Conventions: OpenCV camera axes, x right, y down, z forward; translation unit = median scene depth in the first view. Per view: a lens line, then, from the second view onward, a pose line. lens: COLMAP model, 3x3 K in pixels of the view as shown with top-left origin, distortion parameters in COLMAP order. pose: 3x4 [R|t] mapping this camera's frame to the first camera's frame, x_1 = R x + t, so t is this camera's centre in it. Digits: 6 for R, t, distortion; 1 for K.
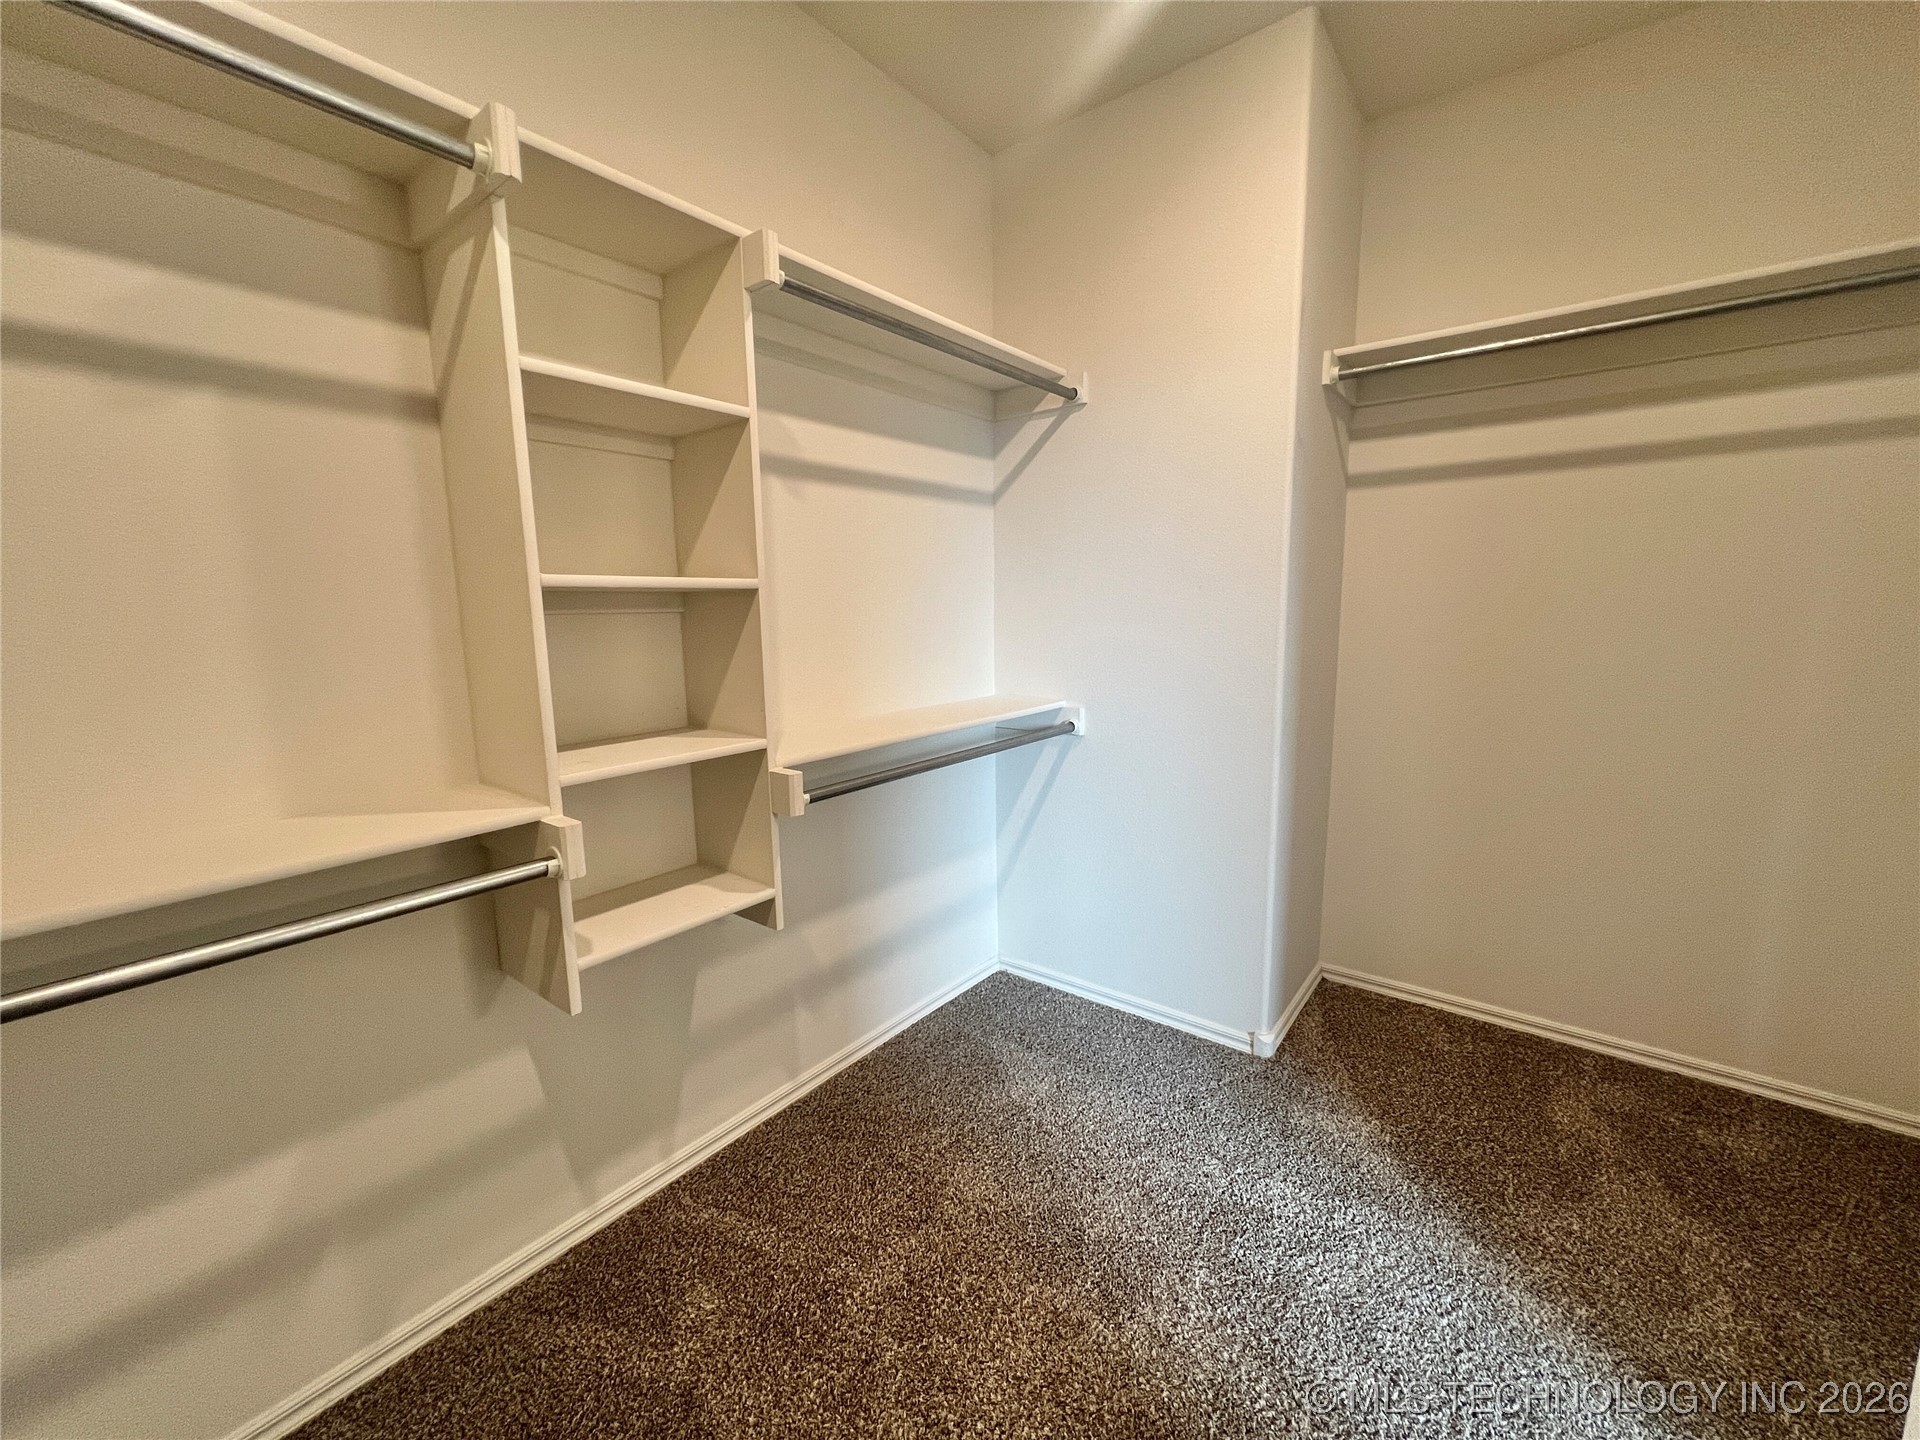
lens RADIAL K [[766.2, 0, 956.1], [0, 766.2, 723.8], [0, 0, 1]] dist [-0.001732, 0.000257]
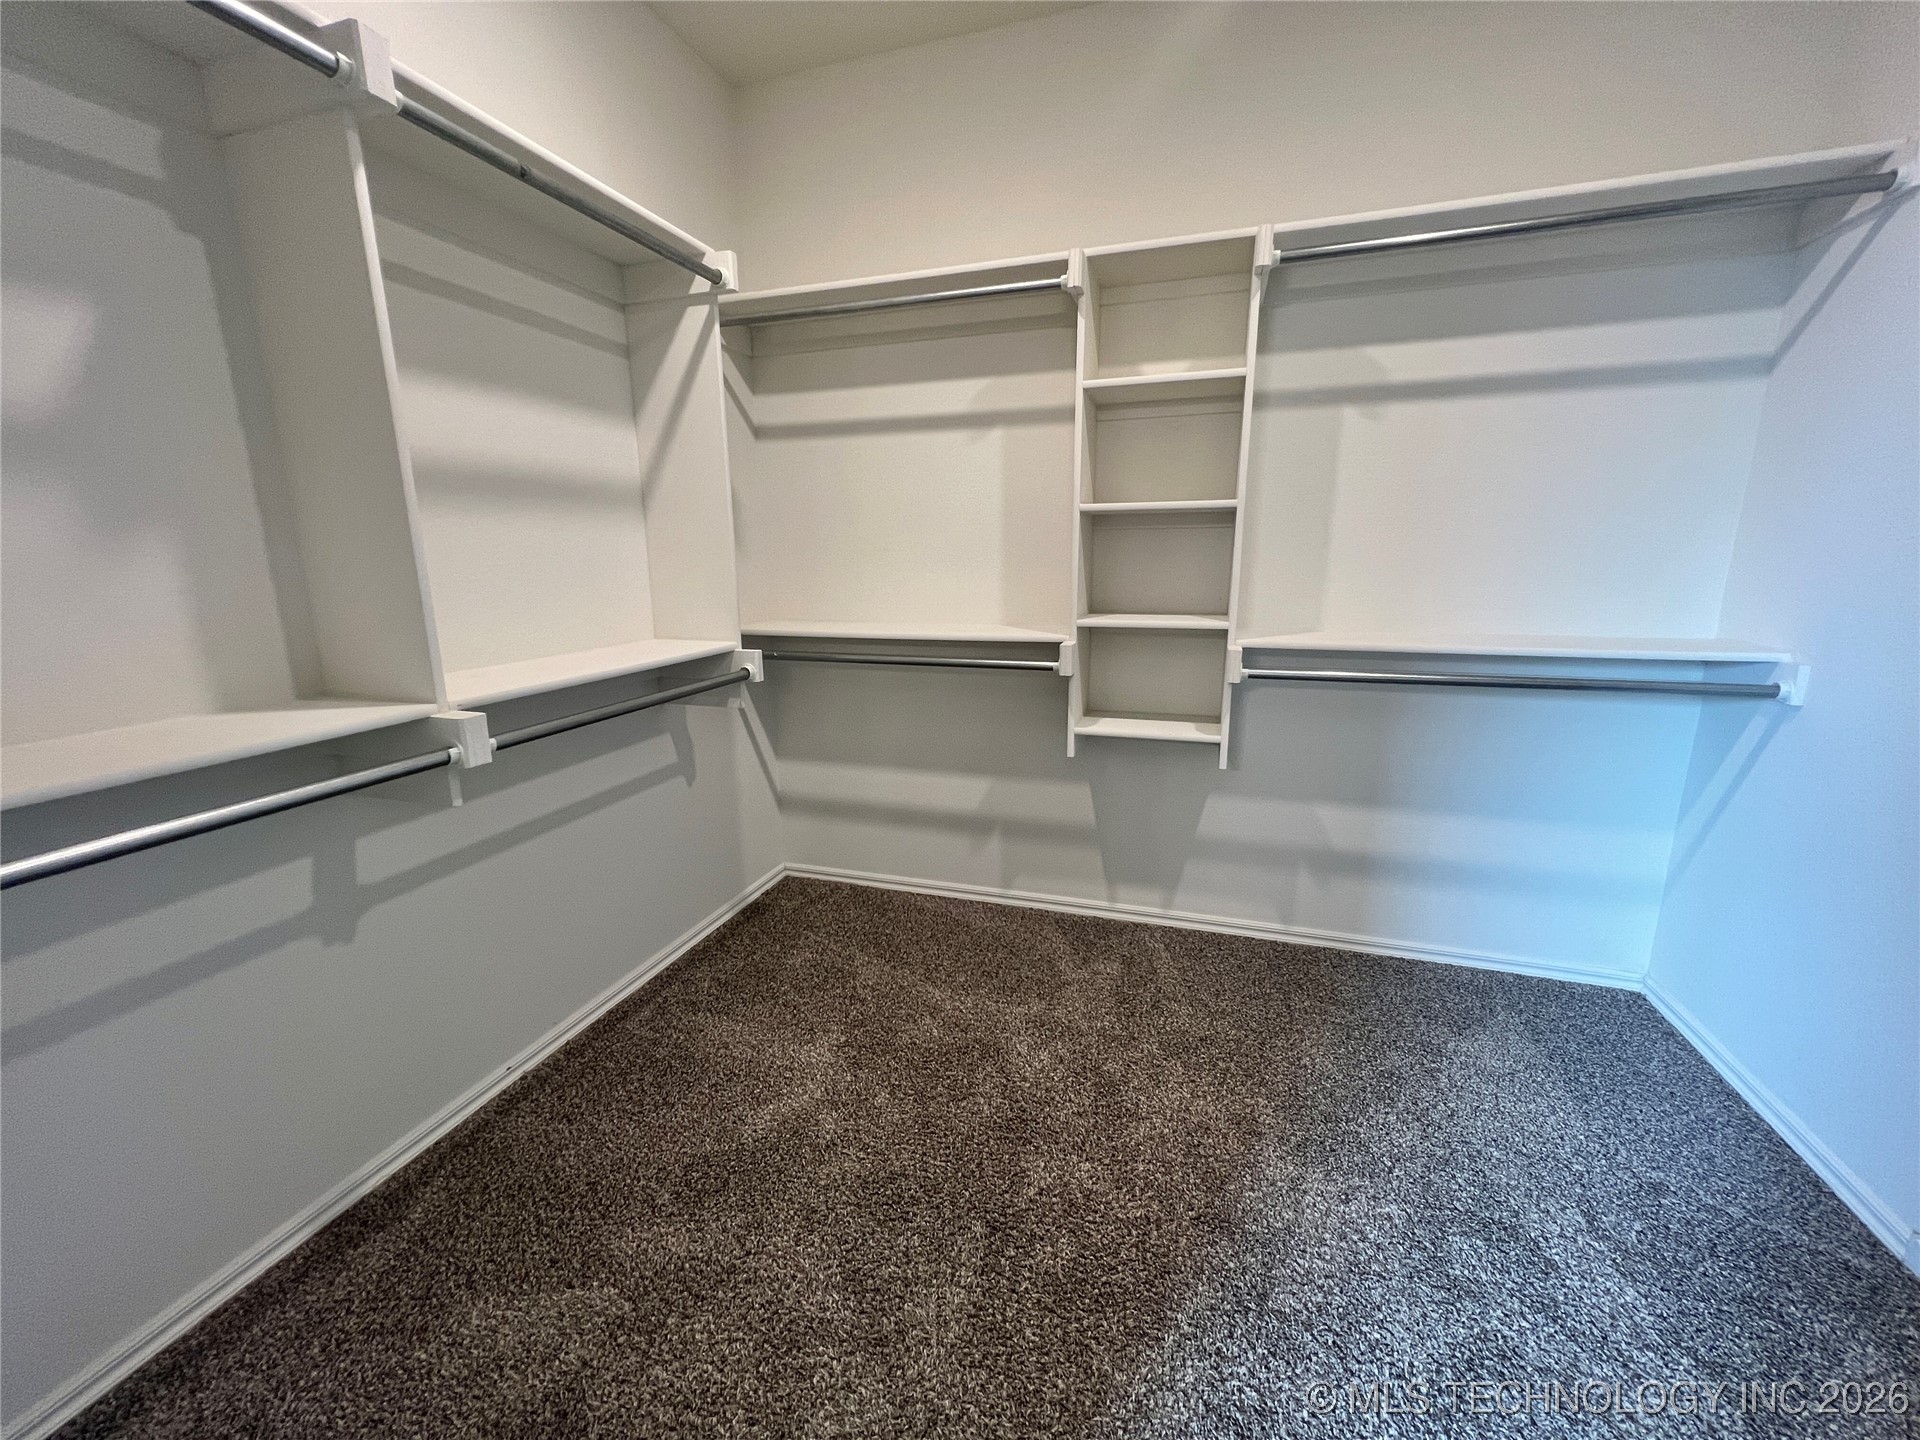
lens RADIAL K [[766.2, 0, 956.1], [0, 766.2, 723.8], [0, 0, 1]] dist [-0.001732, 0.000257]
pose [[0.346508, 0.214627, -0.913163, 0.670635], [-0.138365, 0.974519, 0.176544, 0.018081], [0.927786, 0.065176, 0.367376, 0.064361]]
